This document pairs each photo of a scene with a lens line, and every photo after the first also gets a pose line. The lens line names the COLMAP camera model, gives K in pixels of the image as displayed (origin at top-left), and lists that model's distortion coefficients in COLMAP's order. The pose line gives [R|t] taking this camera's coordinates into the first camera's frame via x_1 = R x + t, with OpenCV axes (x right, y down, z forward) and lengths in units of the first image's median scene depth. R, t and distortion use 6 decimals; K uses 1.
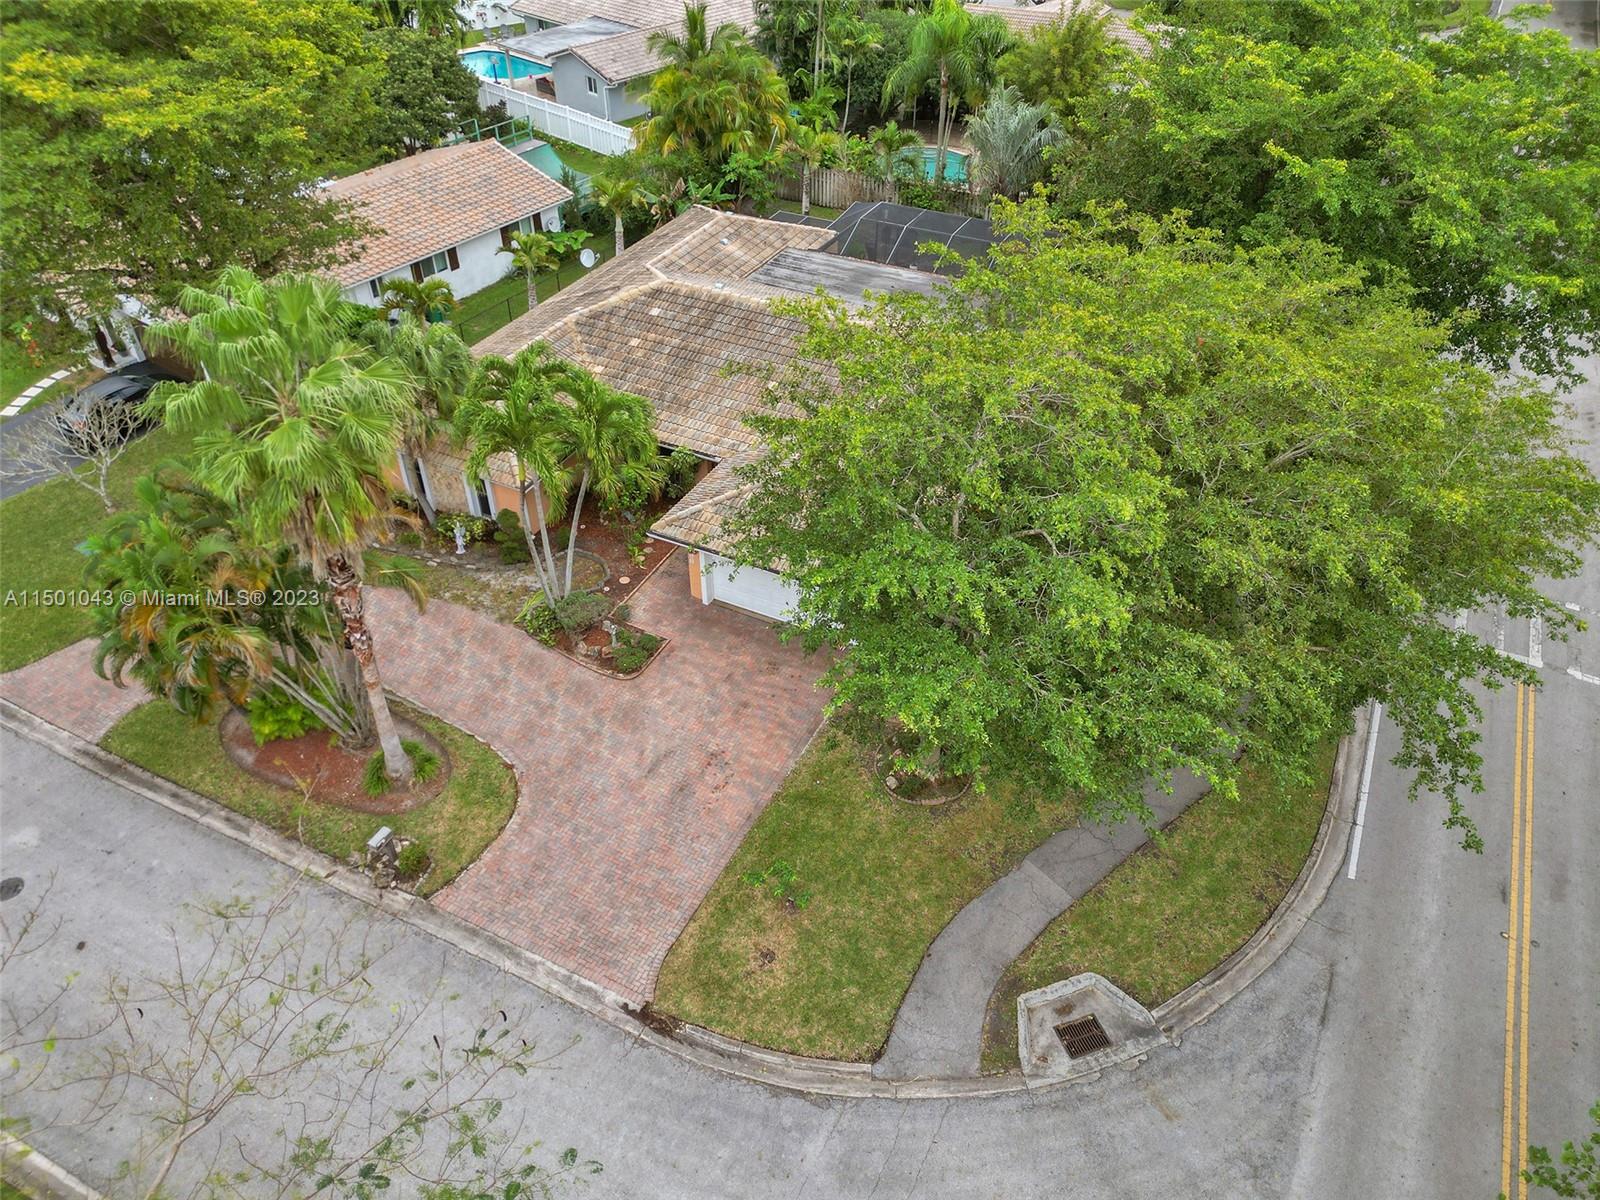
lens RADIAL K [[1133.4, 0, 795.5], [0, 1133.4, 598.4], [0, 0, 1]] dist [0.084420, -0.081575]
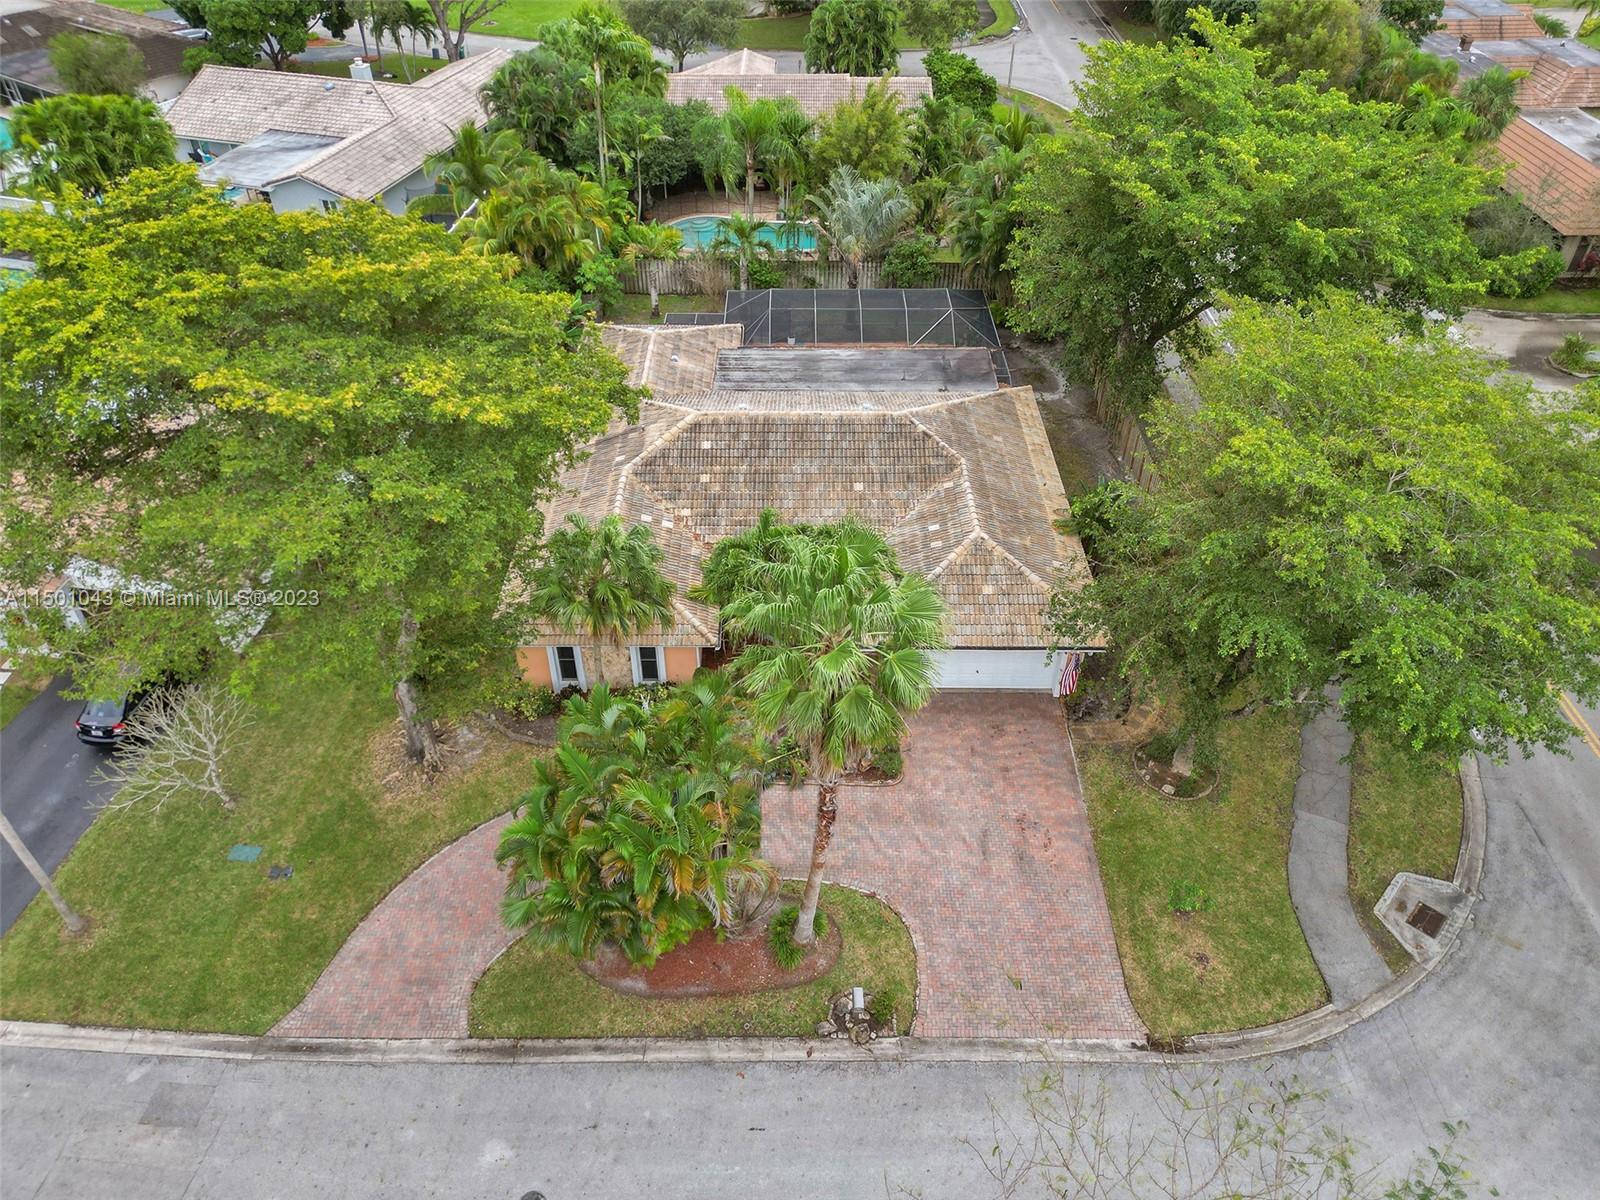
lens RADIAL K [[1133.4, 0, 795.5], [0, 1133.4, 598.4], [0, 0, 1]] dist [0.084420, -0.081575]
pose [[0.891366, -0.285268, 0.352262, -0.657633], [0.283374, 0.957245, 0.058143, -0.220295], [-0.353787, 0.047995, 0.934094, 0.000485]]
